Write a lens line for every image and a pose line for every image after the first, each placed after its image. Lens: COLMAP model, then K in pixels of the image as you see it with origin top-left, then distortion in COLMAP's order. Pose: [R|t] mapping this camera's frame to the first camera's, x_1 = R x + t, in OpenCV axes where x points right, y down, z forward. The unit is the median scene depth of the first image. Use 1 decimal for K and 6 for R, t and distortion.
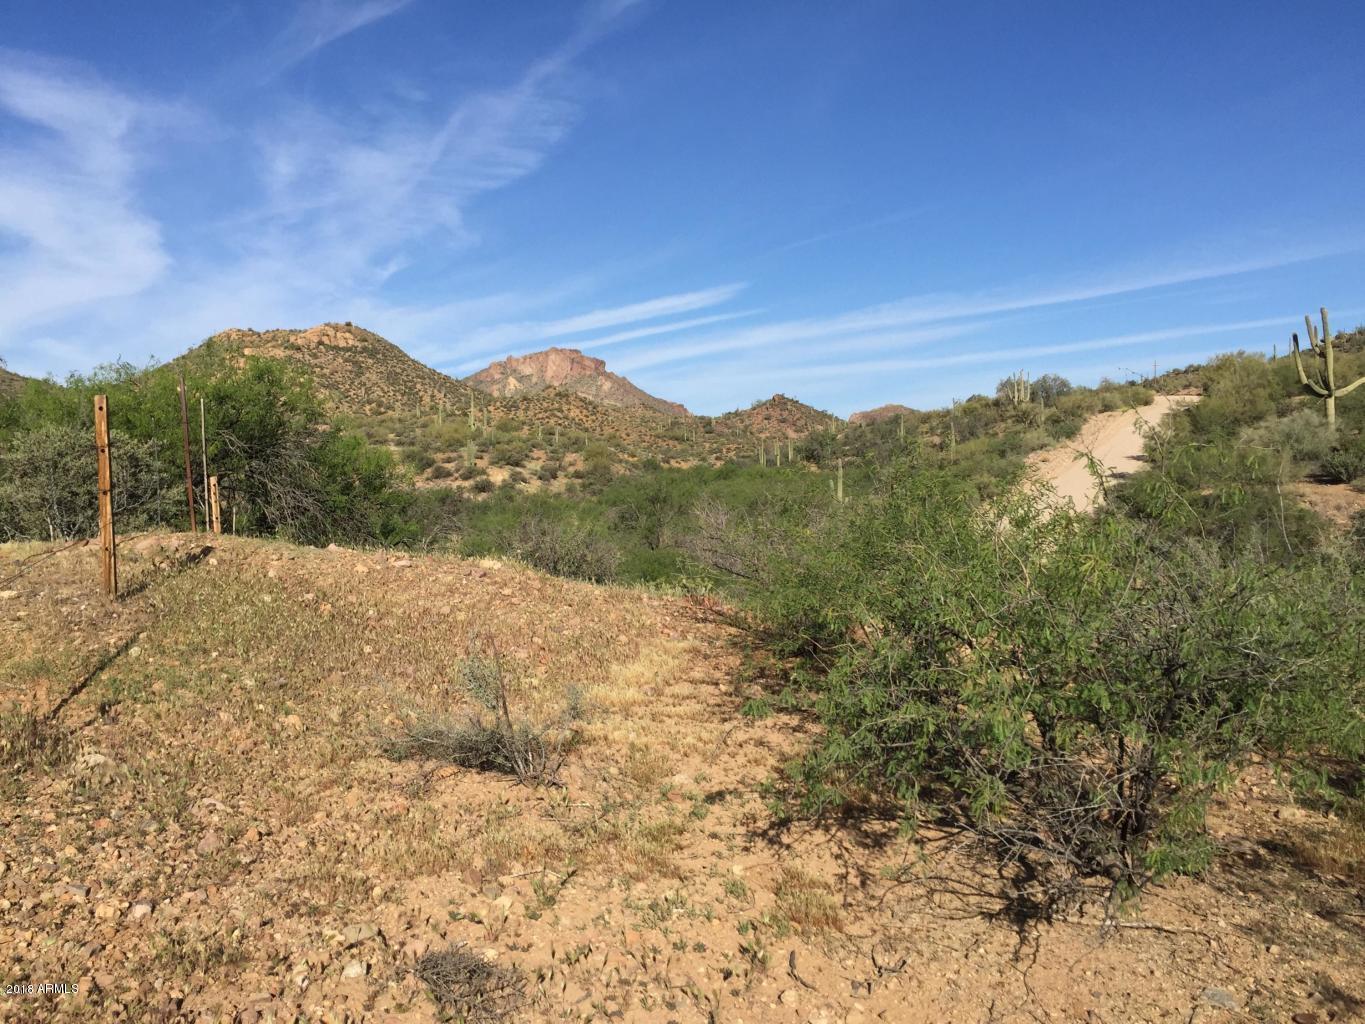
lens RADIAL K [[1185.1, 0, 679.6], [0, 1185.1, 487.7], [0, 0, 1]] dist [0.086467, -0.104037]
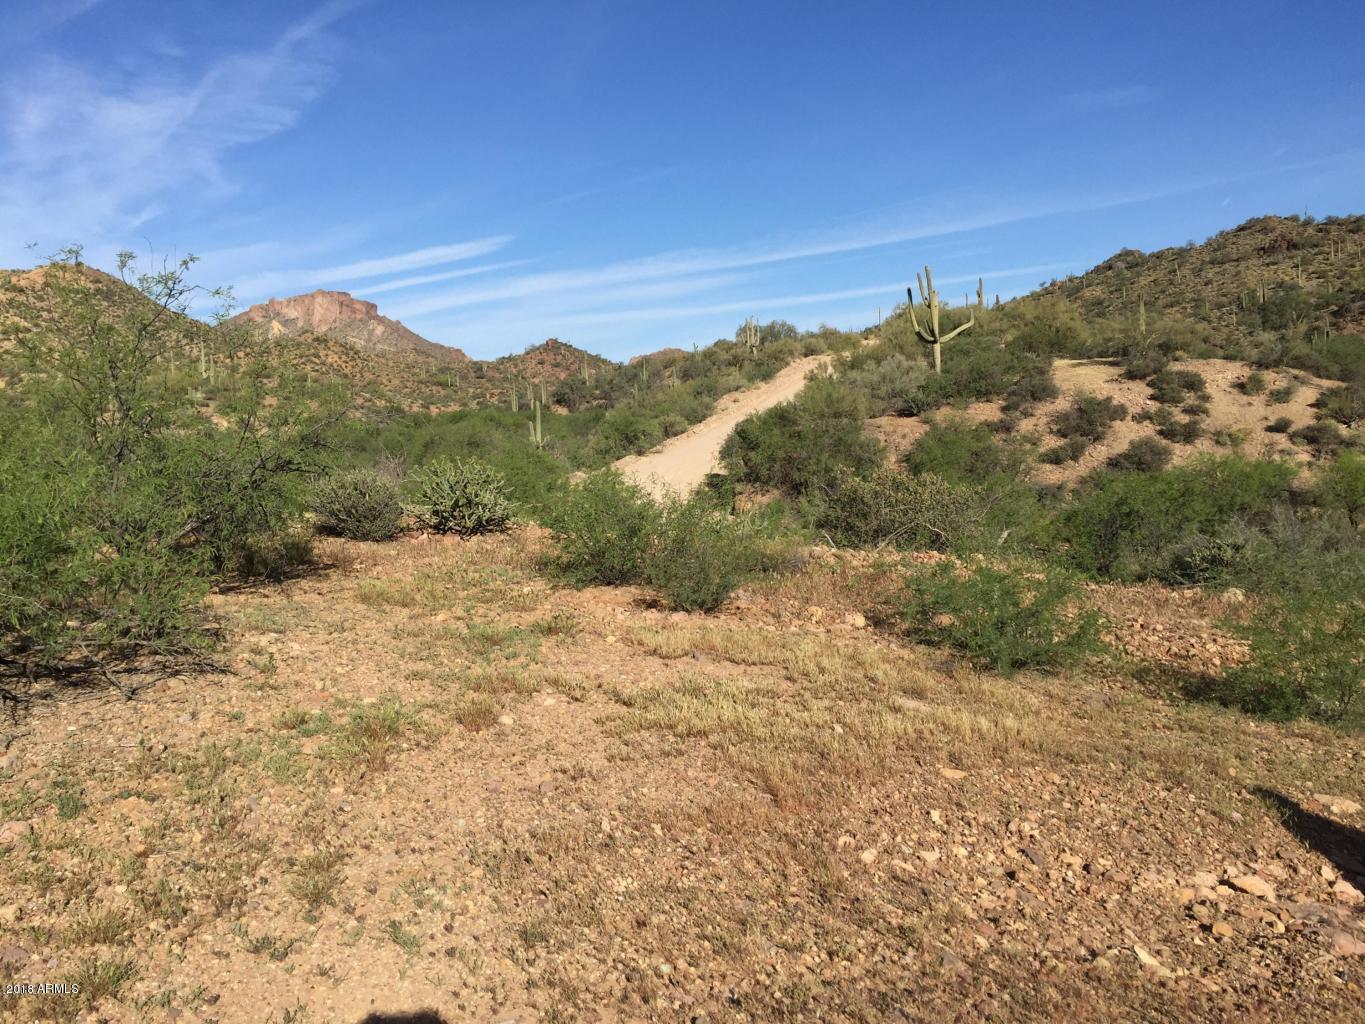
lens RADIAL K [[1185.1, 0, 673.2], [0, 1185.1, 501.0], [0, 0, 1]] dist [0.086467, -0.104037]
pose [[0.984864, -0.028156, 0.171027, 0.114747], [0.018275, 0.998086, 0.059078, 0.006837], [-0.172363, -0.055058, 0.983494, -0.133260]]
